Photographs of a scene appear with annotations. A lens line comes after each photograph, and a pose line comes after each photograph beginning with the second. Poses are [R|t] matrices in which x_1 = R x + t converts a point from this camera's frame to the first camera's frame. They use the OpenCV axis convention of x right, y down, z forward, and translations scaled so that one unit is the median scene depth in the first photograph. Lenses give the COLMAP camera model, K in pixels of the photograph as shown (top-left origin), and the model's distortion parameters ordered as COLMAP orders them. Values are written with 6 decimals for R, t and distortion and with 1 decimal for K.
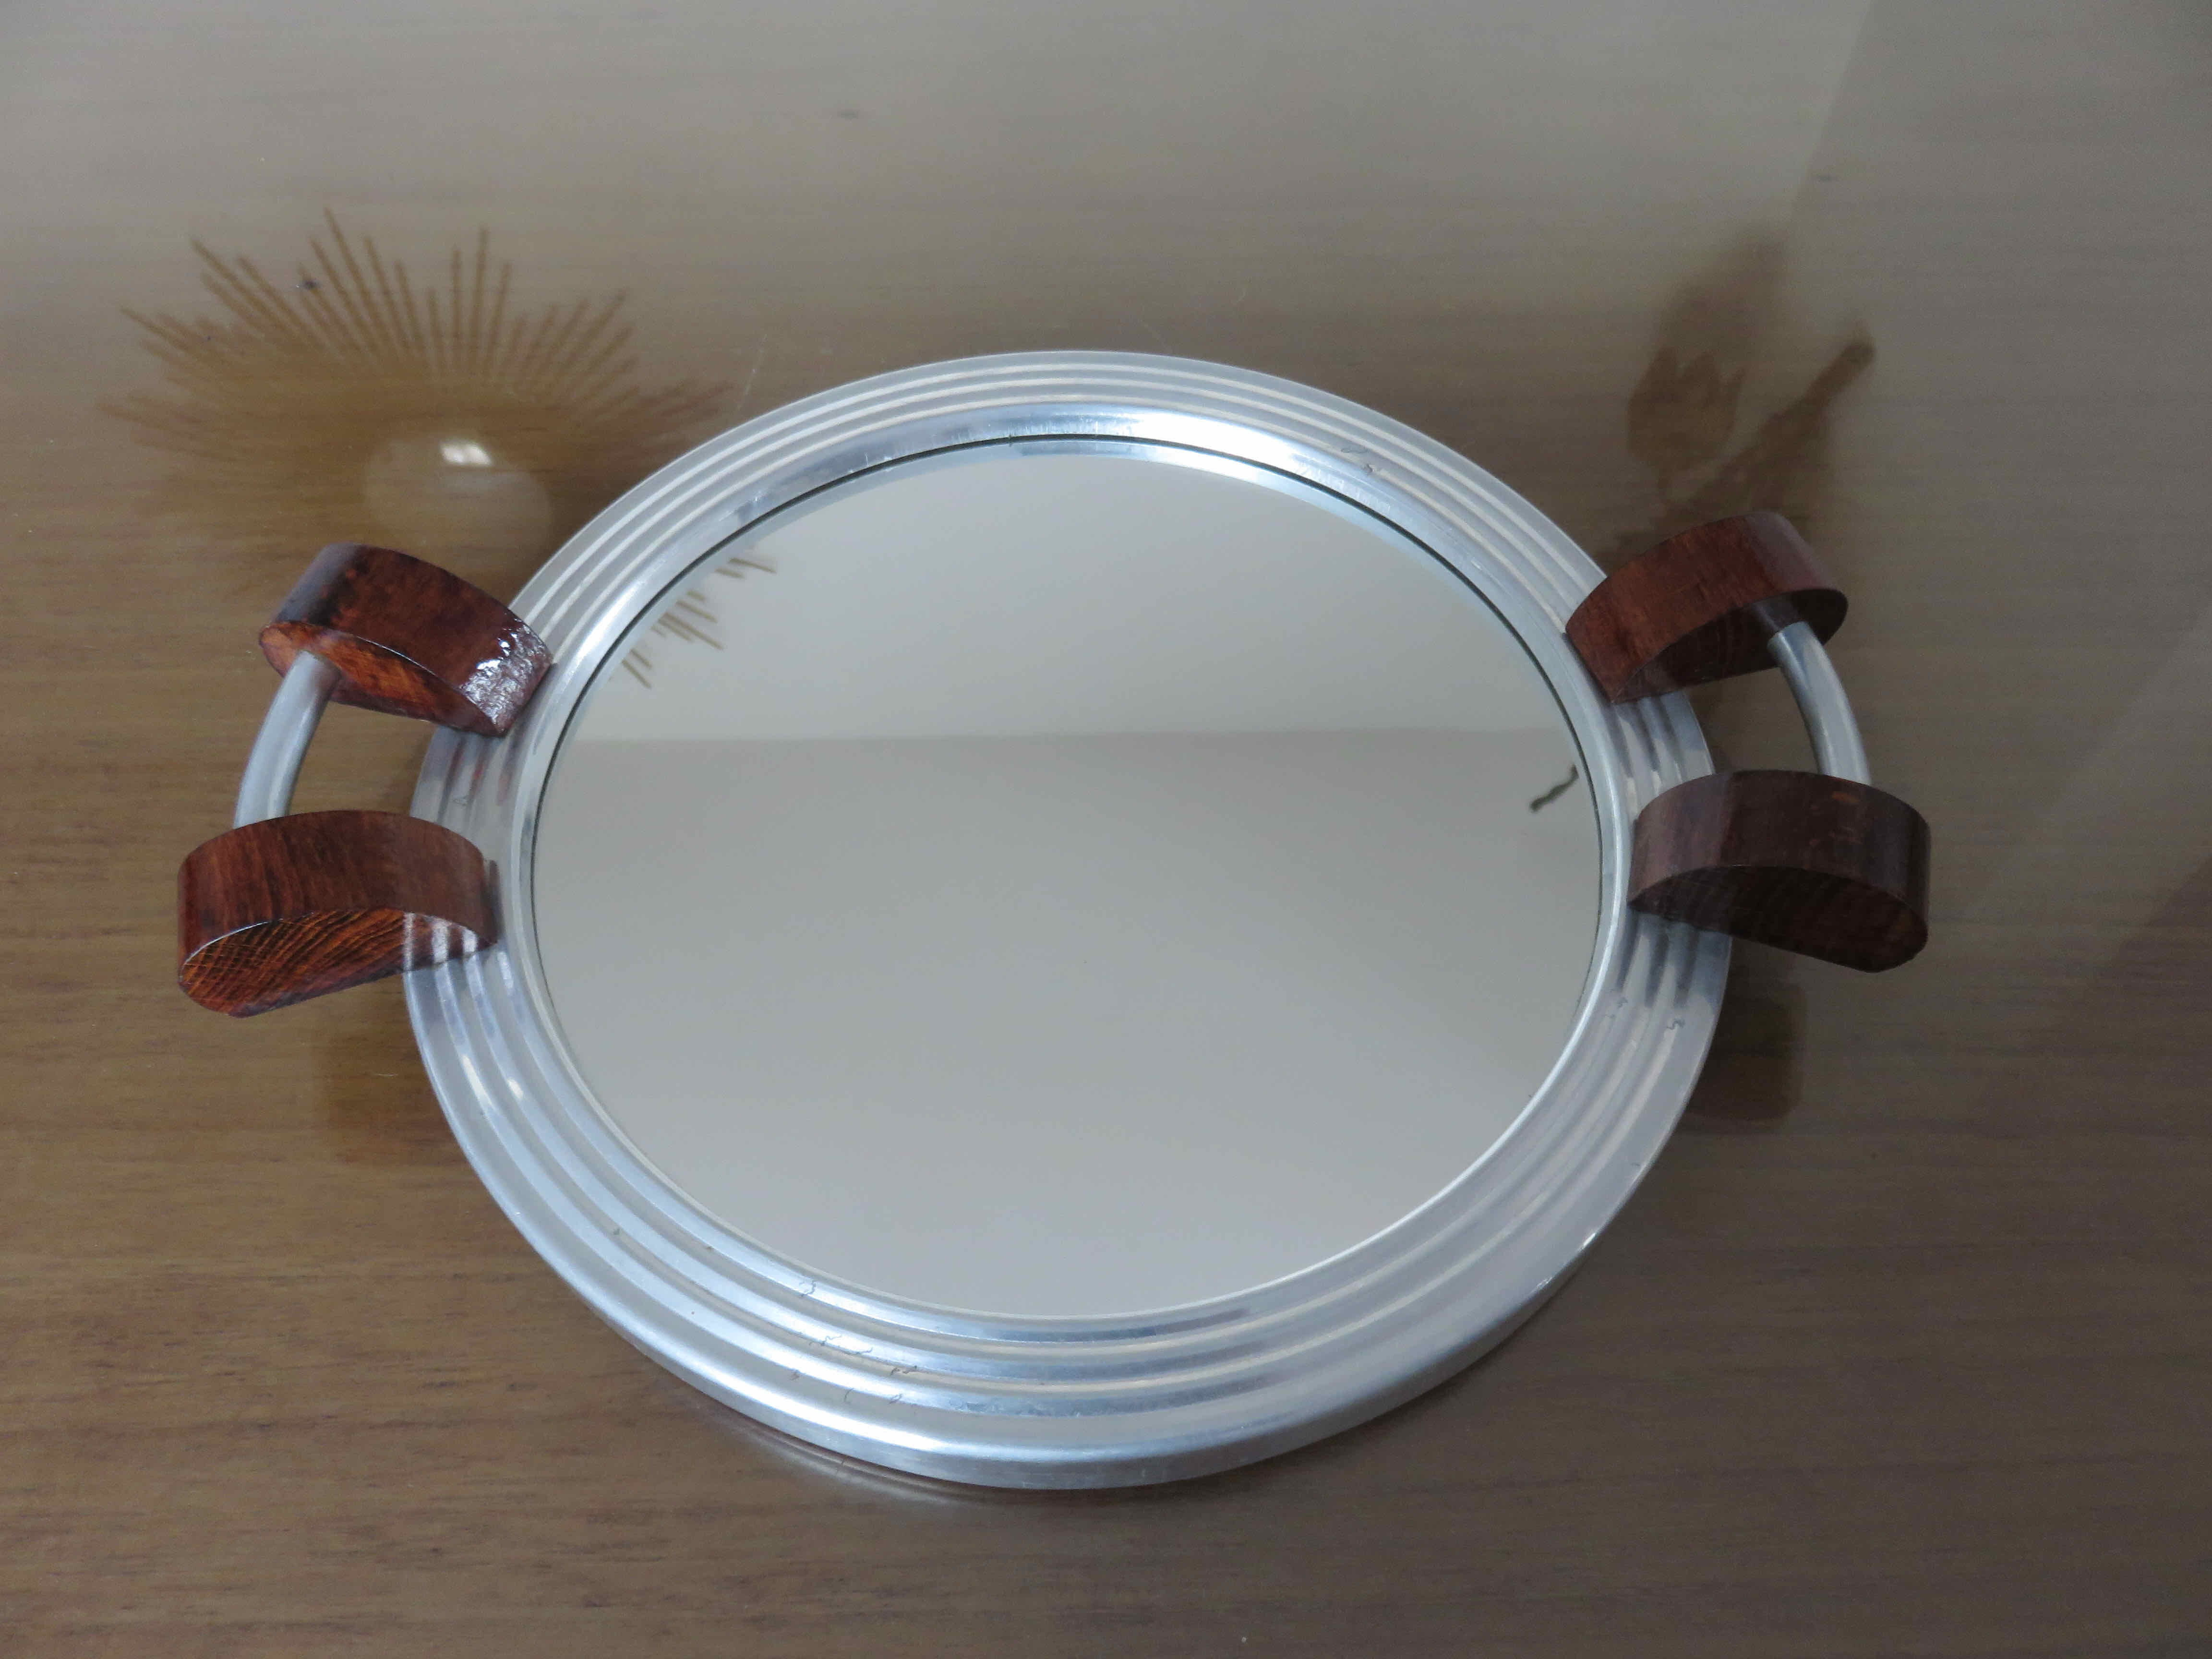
lens RADIAL K [[1655.2, 0, 1104.3], [0, 1655.2, 824.1], [0, 0, 1]] dist [-0.004471, -0.011540]
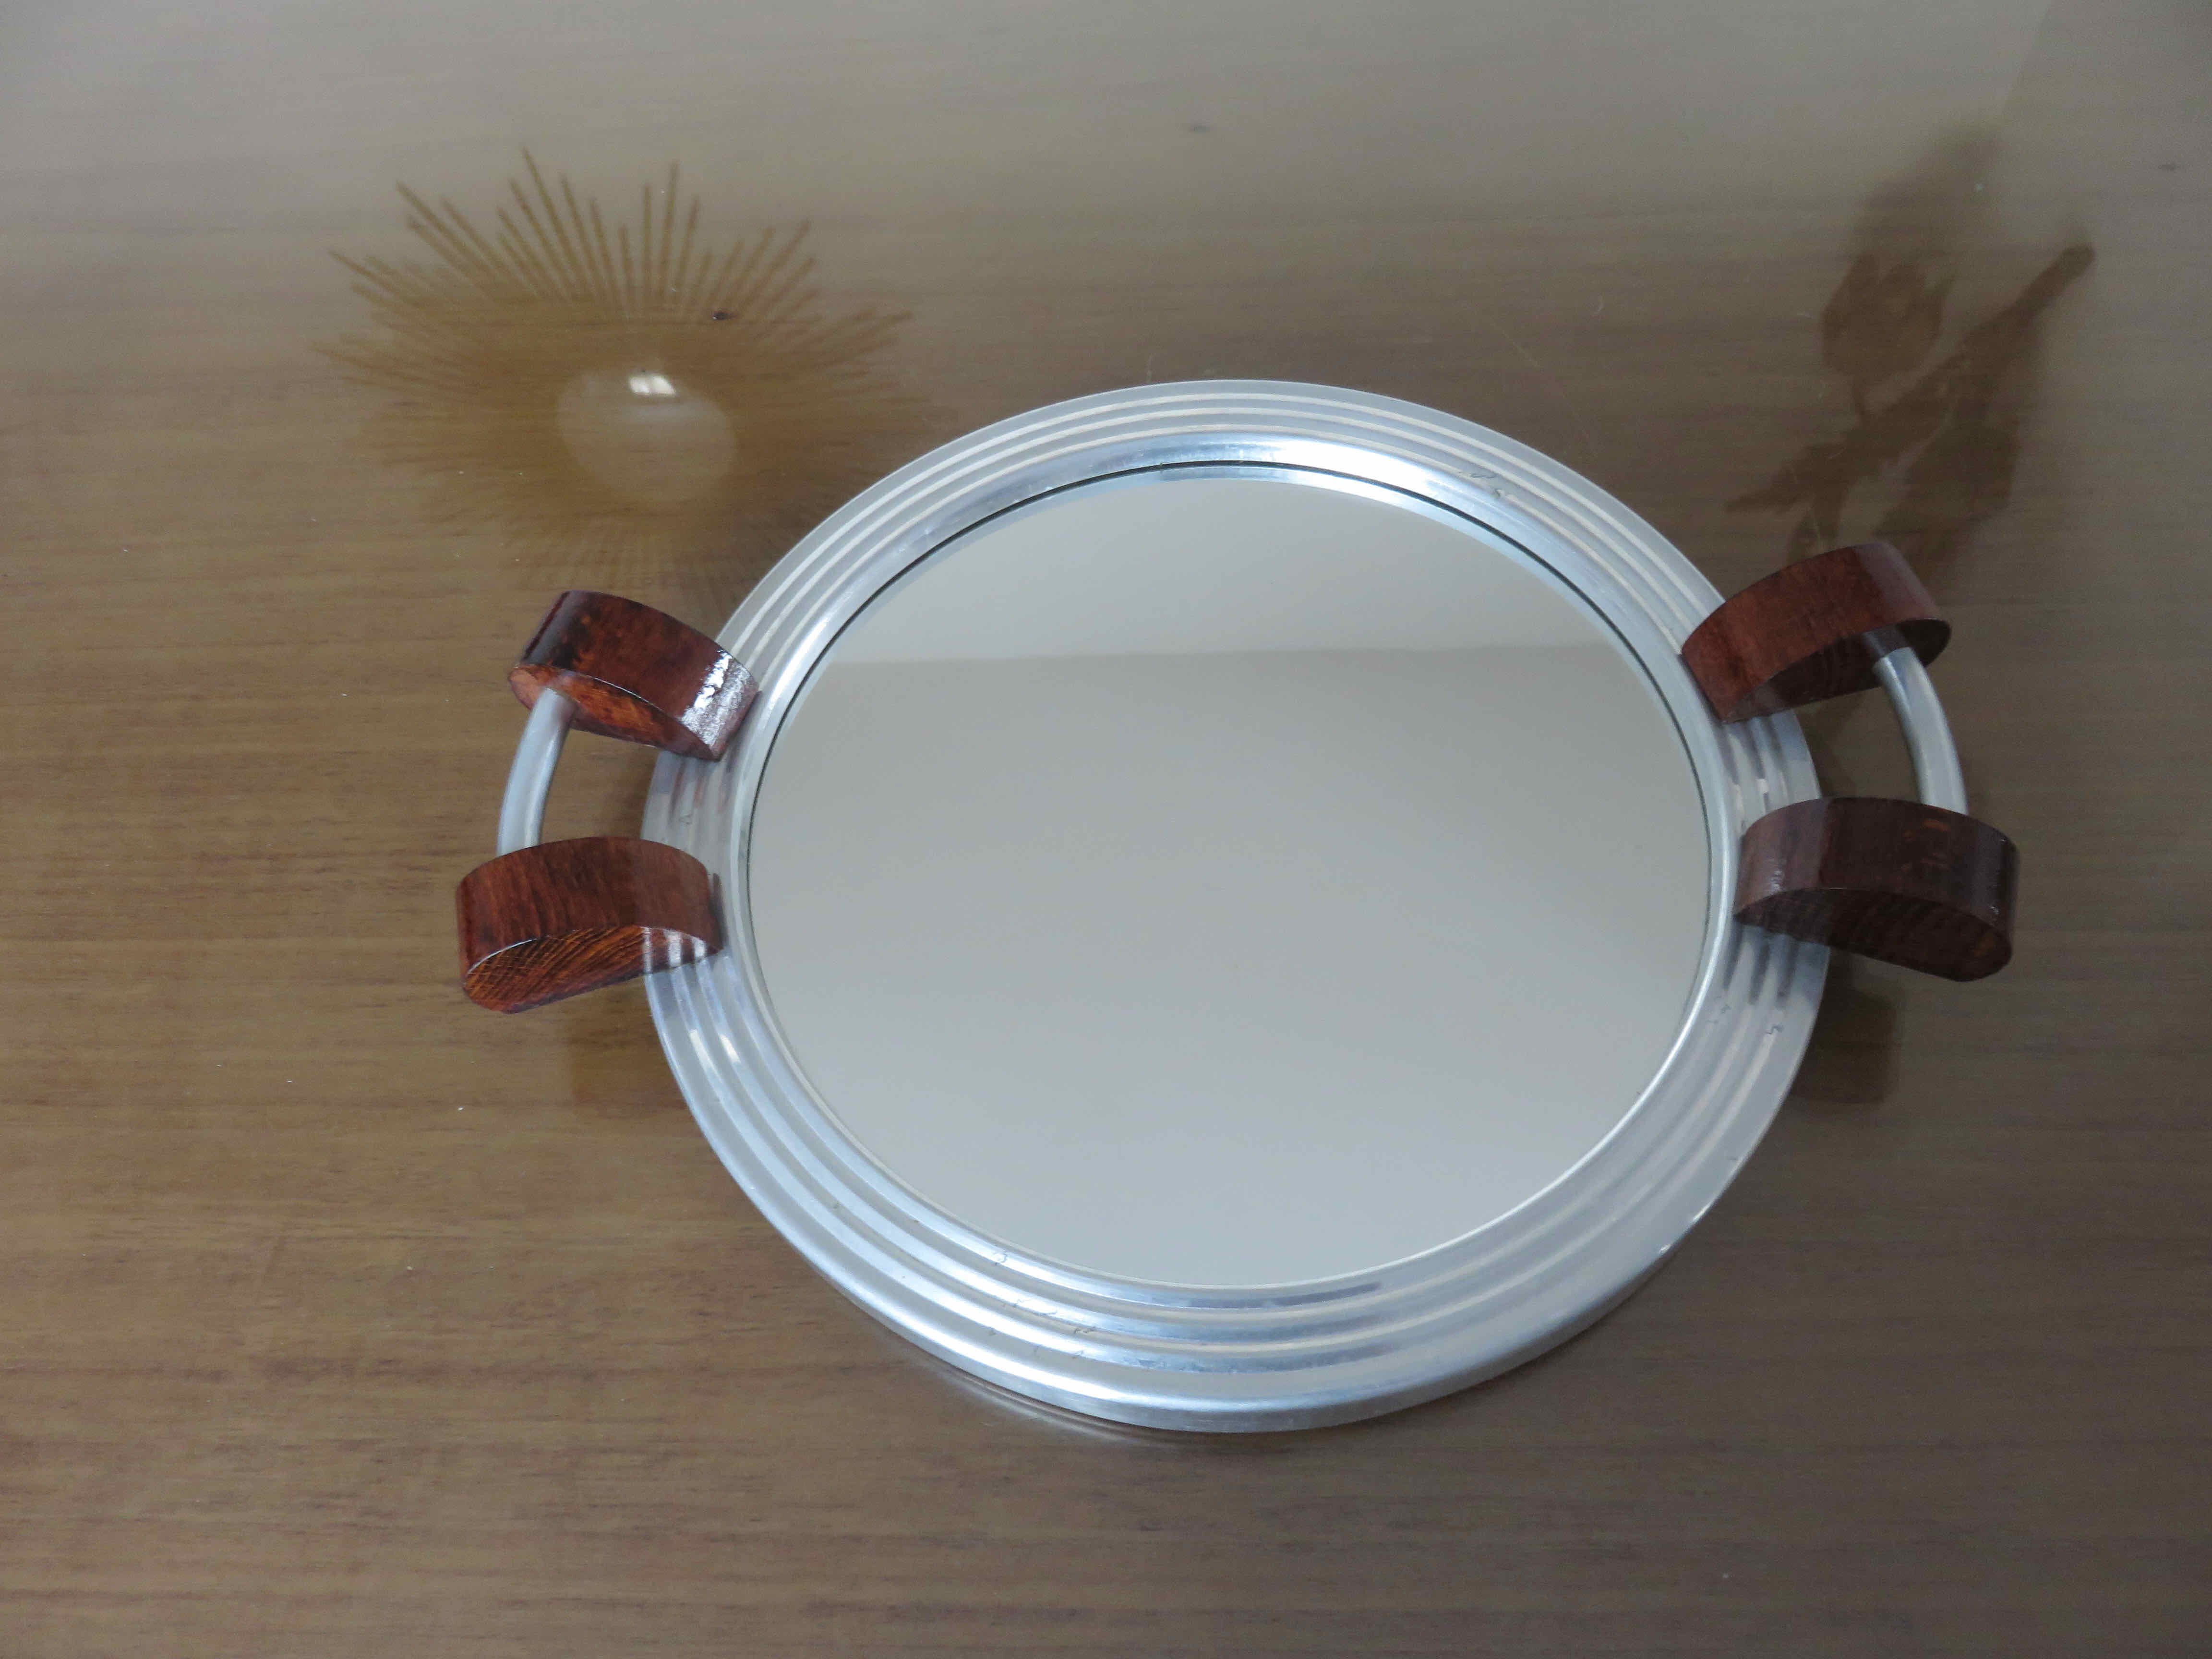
lens RADIAL K [[1655.2, 0, 1105.4], [0, 1655.2, 823.7], [0, 0, 1]] dist [-0.004471, -0.011540]
pose [[0.996962, -0.002145, -0.077861, -0.012020], [0.006371, 0.998517, 0.054067, -0.072974], [0.077630, -0.054399, 0.995497, -0.115177]]
